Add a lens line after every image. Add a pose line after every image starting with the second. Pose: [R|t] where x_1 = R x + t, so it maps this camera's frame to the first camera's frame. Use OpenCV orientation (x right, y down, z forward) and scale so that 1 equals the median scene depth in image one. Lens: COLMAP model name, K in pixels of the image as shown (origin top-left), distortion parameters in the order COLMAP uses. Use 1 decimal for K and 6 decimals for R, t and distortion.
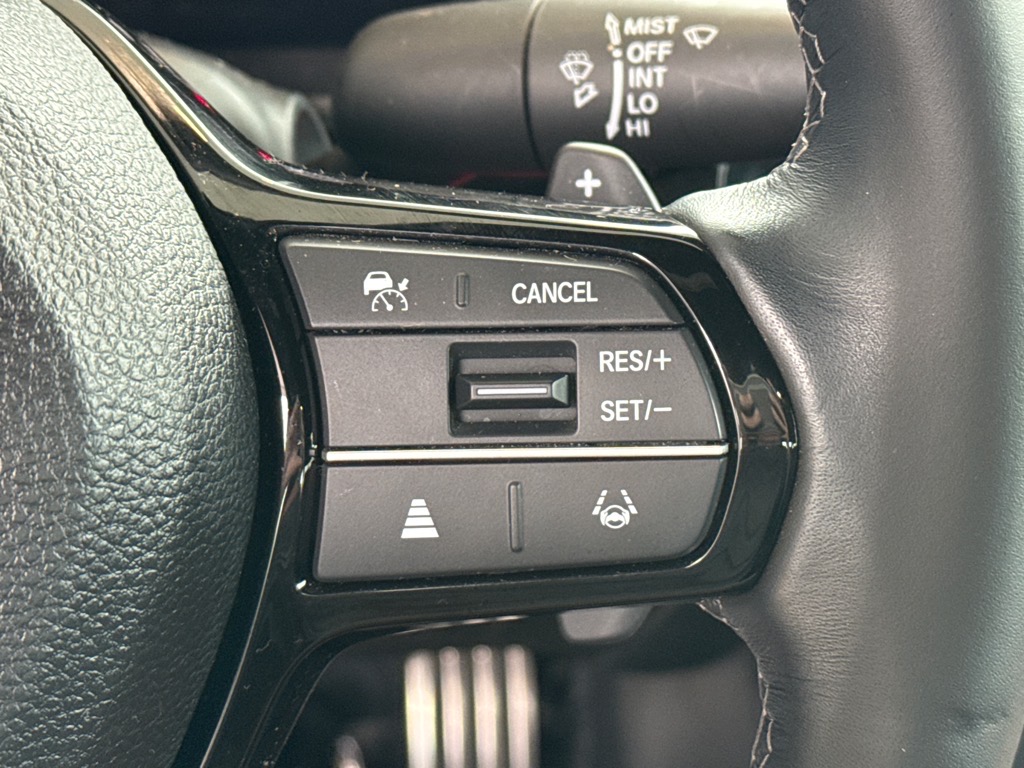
lens RADIAL K [[2133.9, 0, 512.0], [0, 2133.9, 384.0], [0, 0, 1]] dist [0.095538, 0.203899]
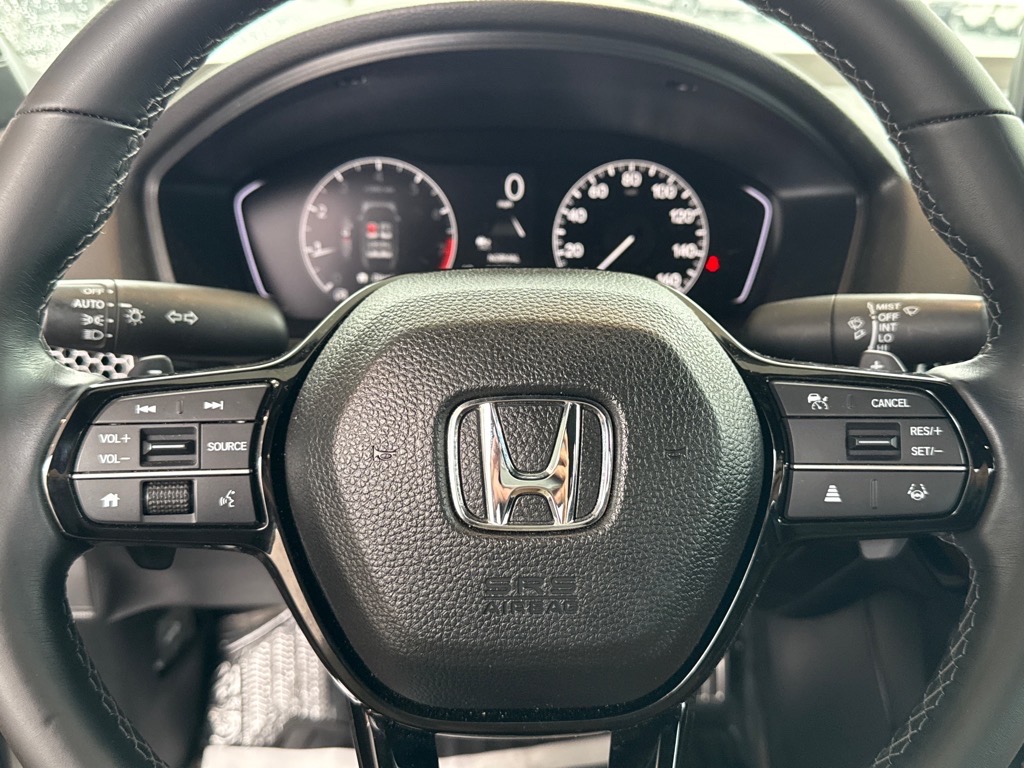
lens RADIAL K [[980.4, 0, 512.0], [0, 980.4, 384.0], [0, 0, 1]] dist [0.163707, -0.457466]
pose [[0.990283, 0.017242, -0.137993, -0.253732], [-0.034261, 0.991948, -0.121924, 0.090159], [0.134779, 0.125467, 0.982900, -0.190383]]
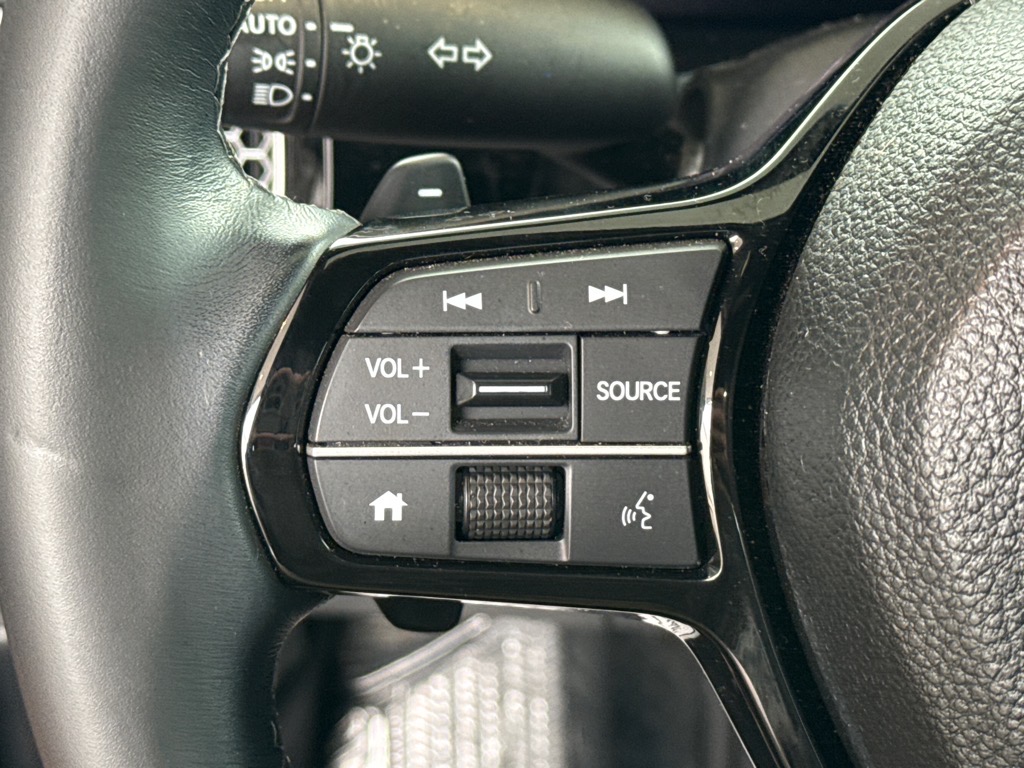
lens RADIAL K [[2133.9, 0, 512.0], [0, 2133.9, 384.0], [0, 0, 1]] dist [0.095538, 0.203899]
pose [[0.954955, 0.072999, -0.287632, -0.483663], [-0.069116, 0.997328, 0.023646, 0.011673], [0.288589, -0.002701, 0.957449, -0.137489]]
